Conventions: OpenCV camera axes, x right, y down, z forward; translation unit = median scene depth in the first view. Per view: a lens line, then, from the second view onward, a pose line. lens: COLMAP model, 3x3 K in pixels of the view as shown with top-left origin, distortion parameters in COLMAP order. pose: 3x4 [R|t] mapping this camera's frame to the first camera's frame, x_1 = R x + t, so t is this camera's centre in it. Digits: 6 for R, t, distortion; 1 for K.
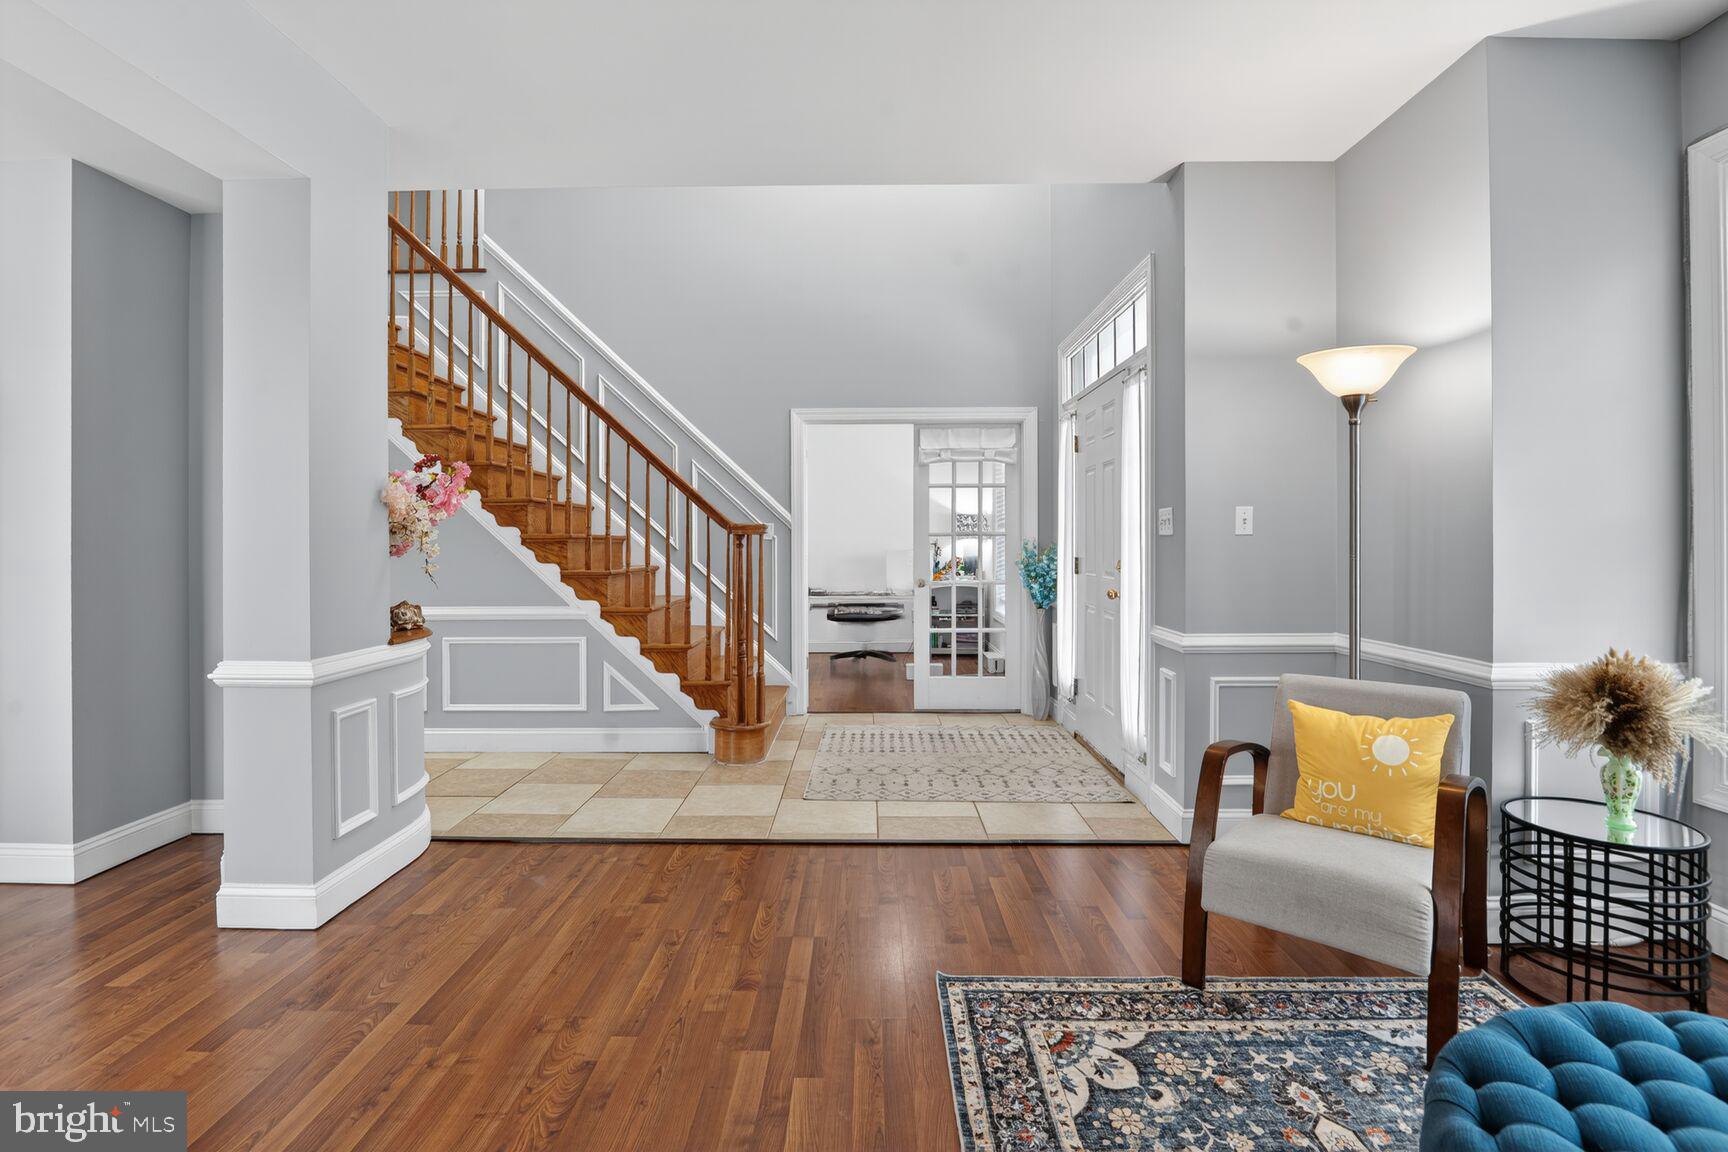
lens RADIAL K [[805.5, 0, 845.2], [0, 805.5, 543.4], [0, 0, 1]] dist [-0.017124, -0.001892]
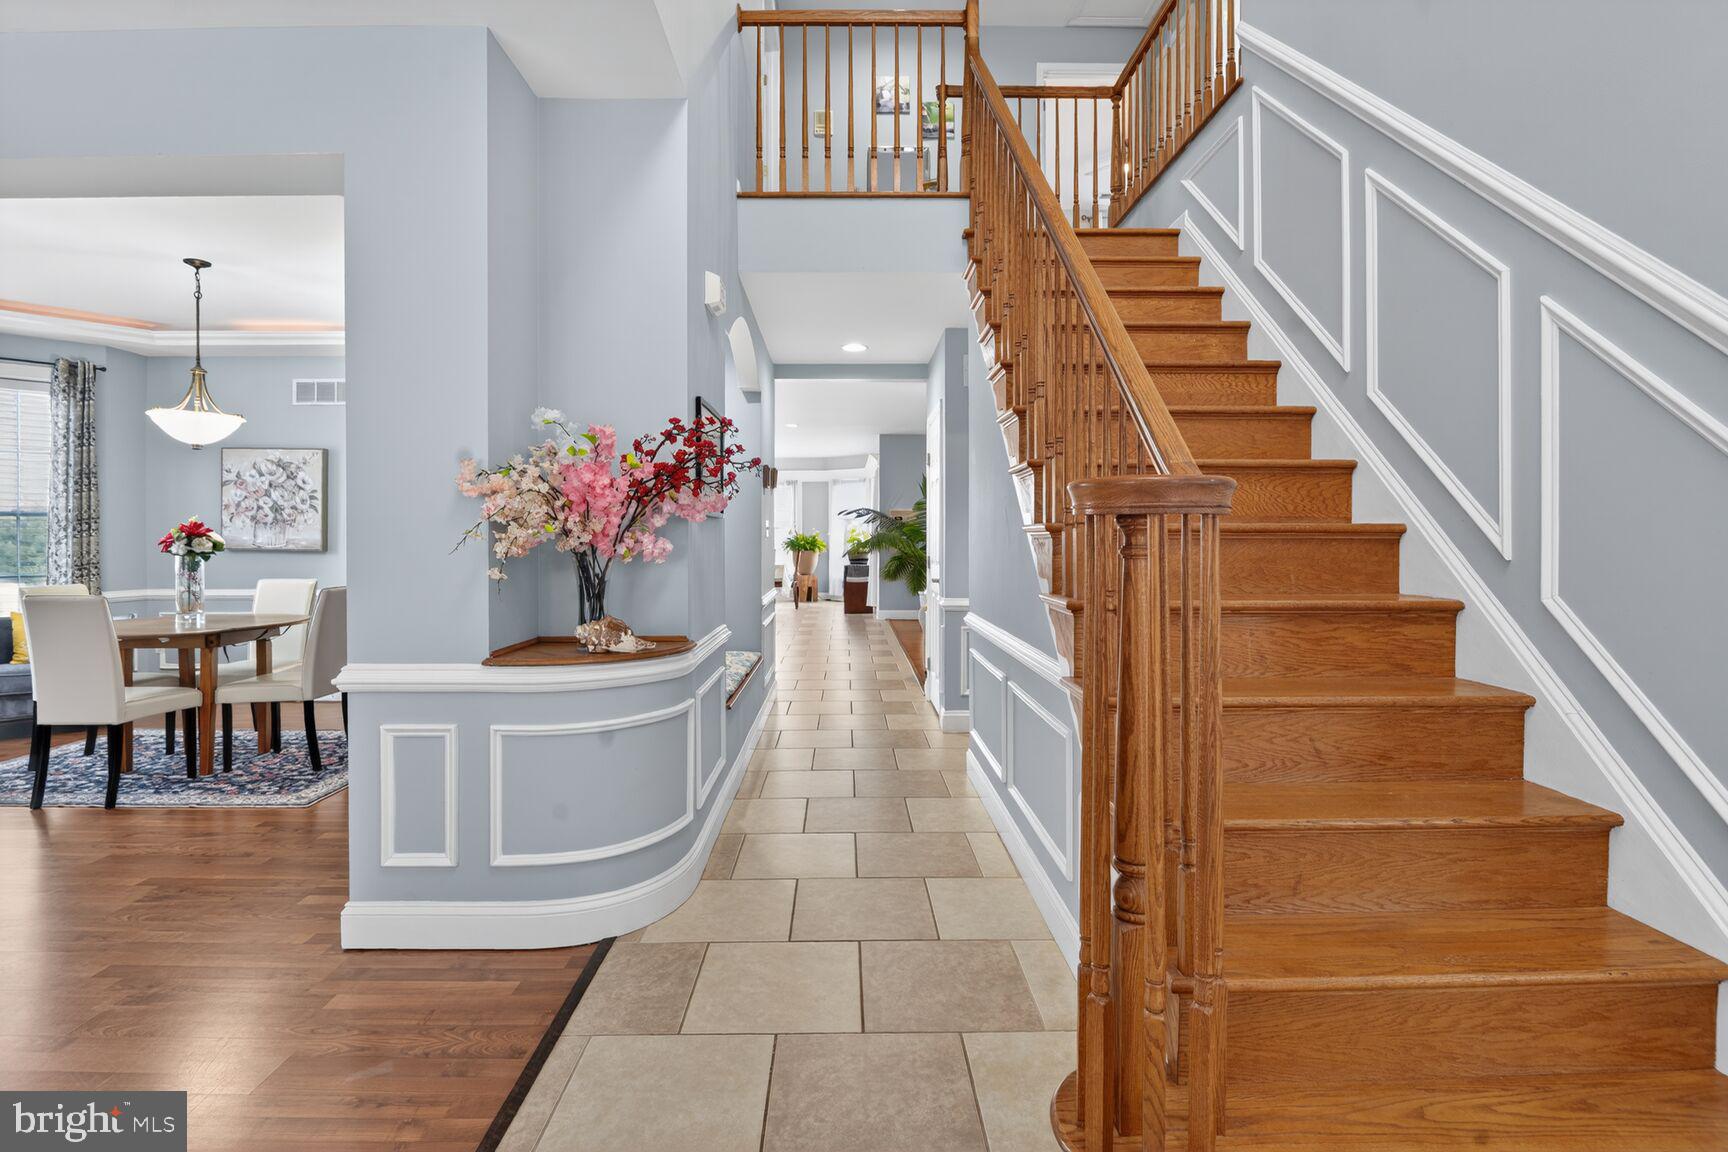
lens RADIAL K [[805.5, 0, 860.2], [0, 805.5, 543.9], [0, 0, 1]] dist [-0.017124, -0.001892]
pose [[0.044732, 0.008025, -0.998967, 0.383210], [-0.003480, 0.999963, 0.007877, -0.005052], [0.998993, 0.003124, 0.044759, 2.015361]]
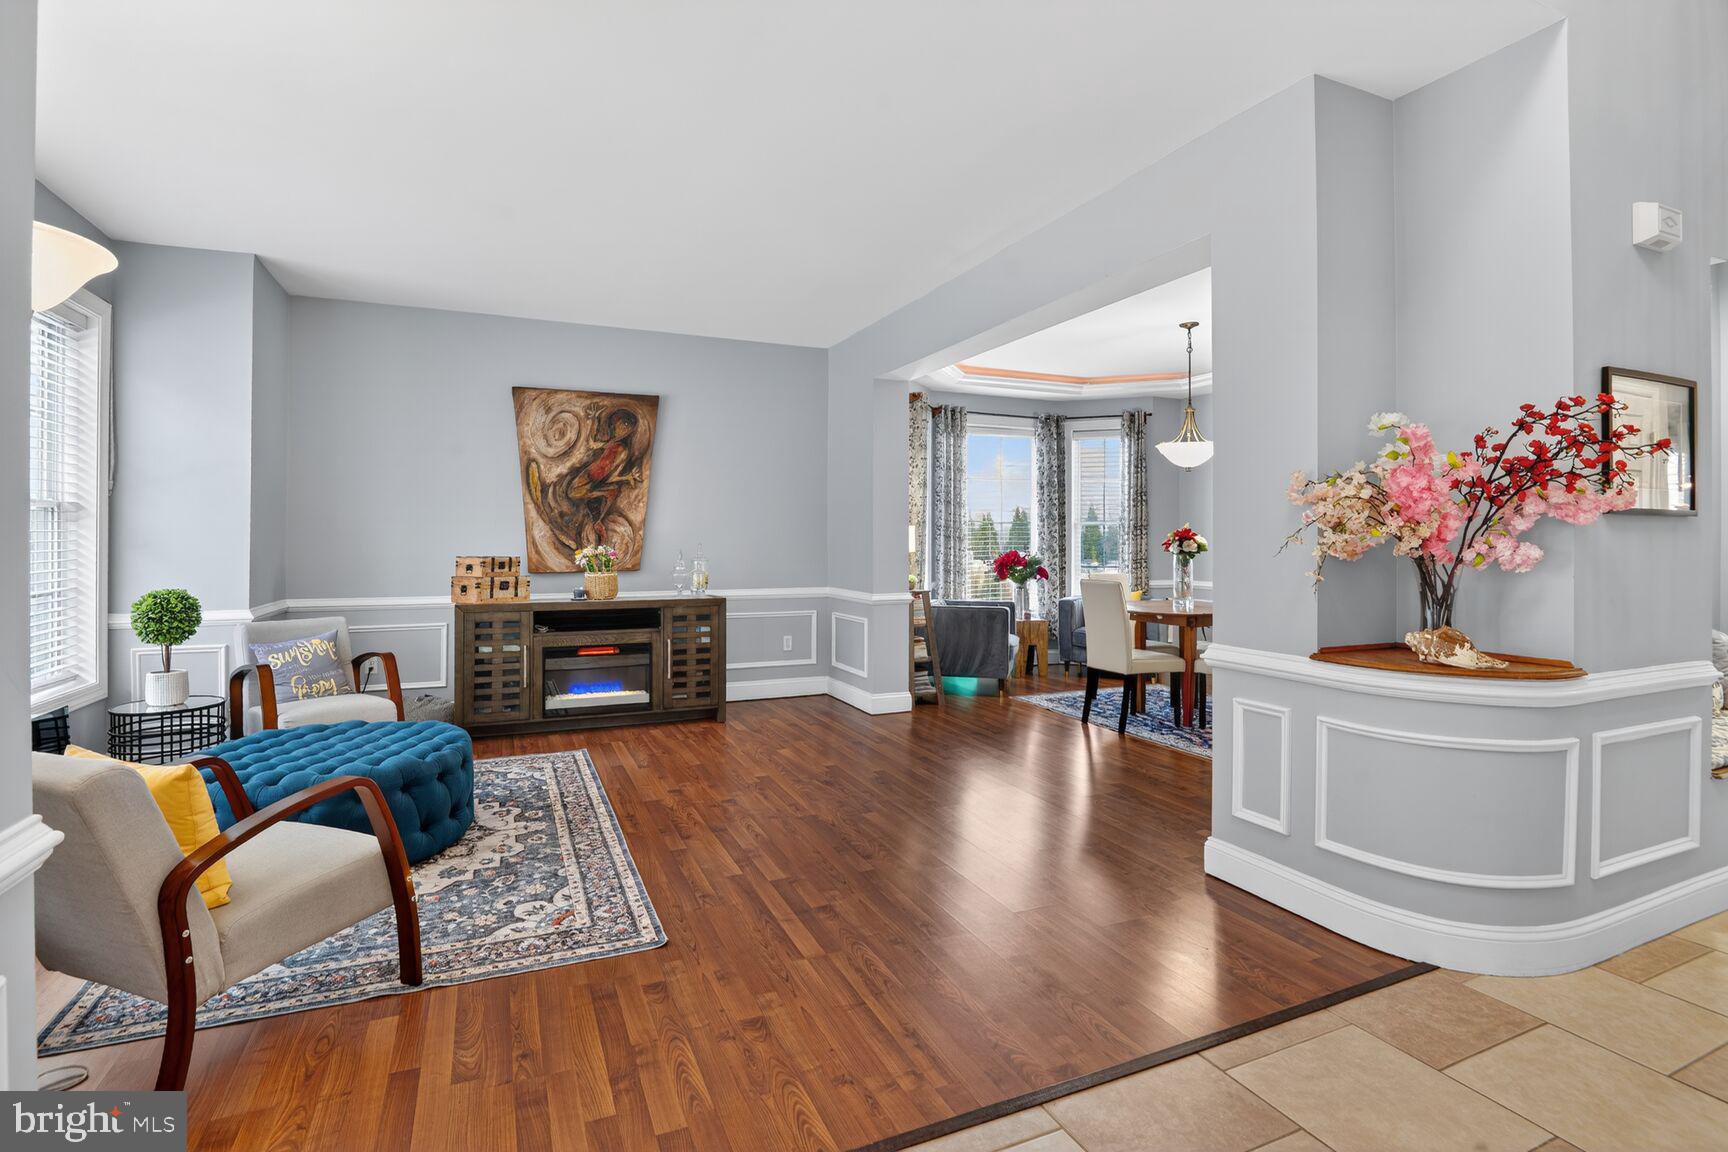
lens RADIAL K [[805.5, 0, 839.5], [0, 805.5, 541.2], [0, 0, 1]] dist [-0.017124, -0.001892]
pose [[-0.907733, 0.001070, -0.419546, 0.408381], [-0.001451, 0.999983, 0.005690, -0.010867], [0.419545, 0.005774, -0.907716, 2.375016]]
